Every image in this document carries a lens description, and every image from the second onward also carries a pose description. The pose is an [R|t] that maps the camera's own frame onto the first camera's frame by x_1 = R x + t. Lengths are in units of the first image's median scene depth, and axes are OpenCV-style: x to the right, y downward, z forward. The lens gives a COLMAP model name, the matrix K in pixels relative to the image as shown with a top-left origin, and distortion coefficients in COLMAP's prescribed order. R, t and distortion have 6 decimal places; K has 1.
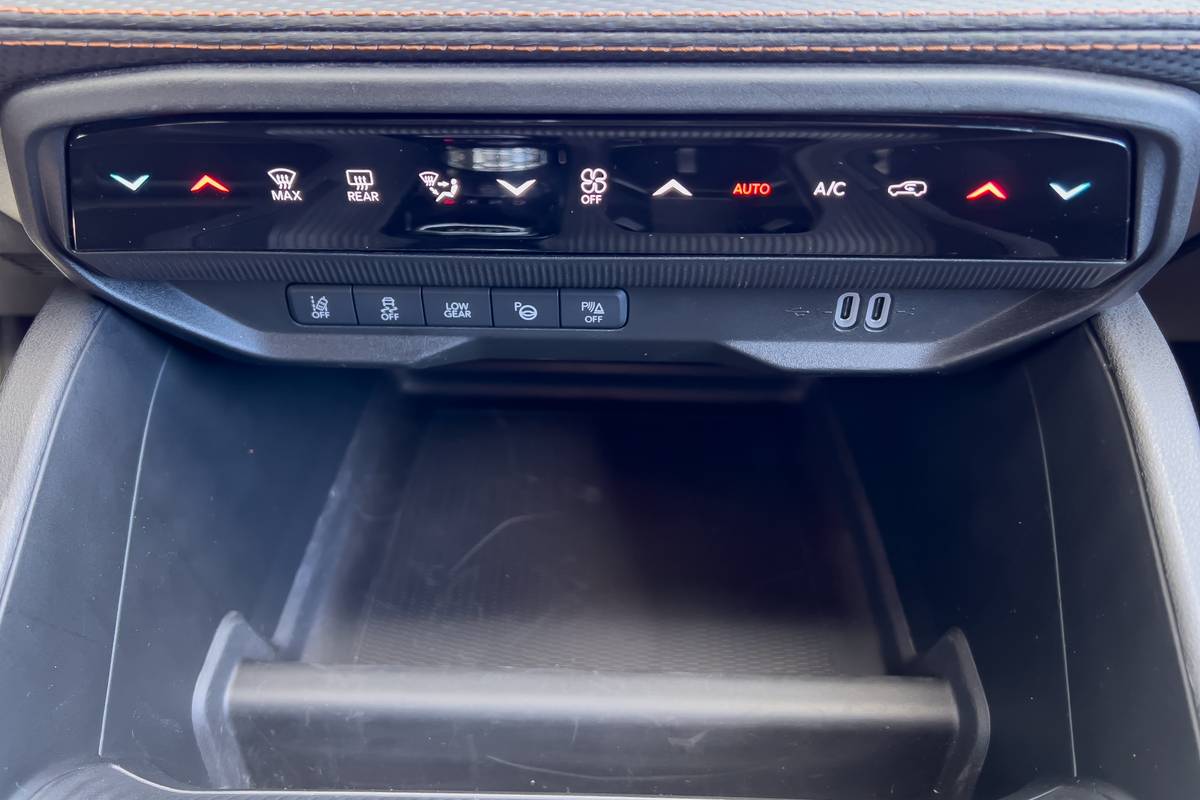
lens RADIAL K [[970.2, 0, 600.7], [0, 970.2, 371.6], [0, 0, 1]] dist [0.052756, -0.006399]
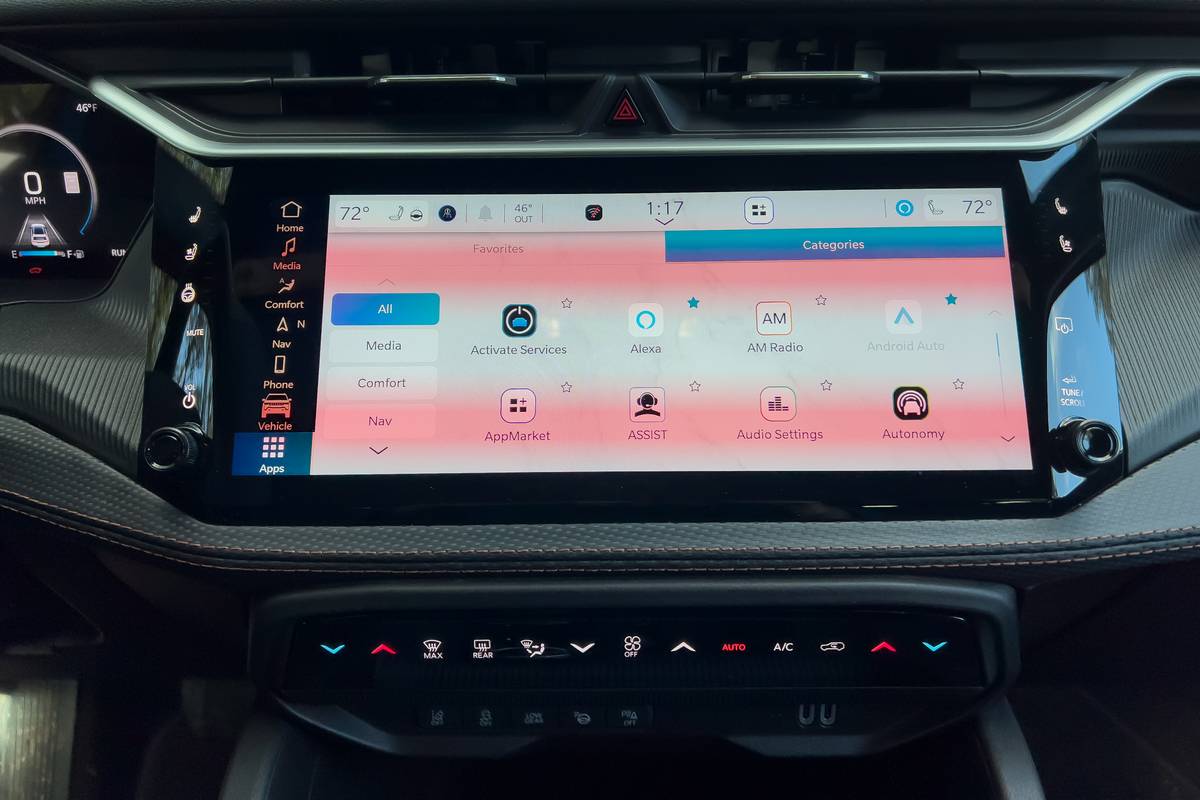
lens RADIAL K [[912.1, 0, 616.2], [0, 912.1, 381.2], [0, 0, 1]] dist [0.058676, -0.050435]
pose [[0.999734, -0.015368, 0.017194, -0.051330], [0.019757, 0.955330, -0.294880, -0.162450], [-0.011895, 0.295142, 0.955379, -0.520581]]
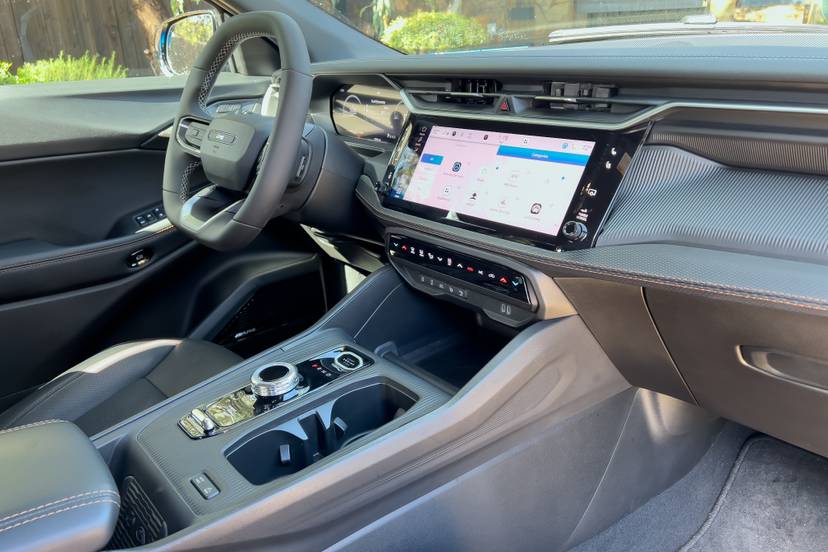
lens RADIAL K [[611.1, 0, 414.3], [0, 611.1, 300.2], [0, 0, 1]] dist [-0.013031, -0.004003]
pose [[0.675257, 0.264129, -0.688669, 2.247556], [-0.416945, 0.906882, -0.061003, 0.291599], [0.608429, 0.328330, 0.722506, -1.502732]]
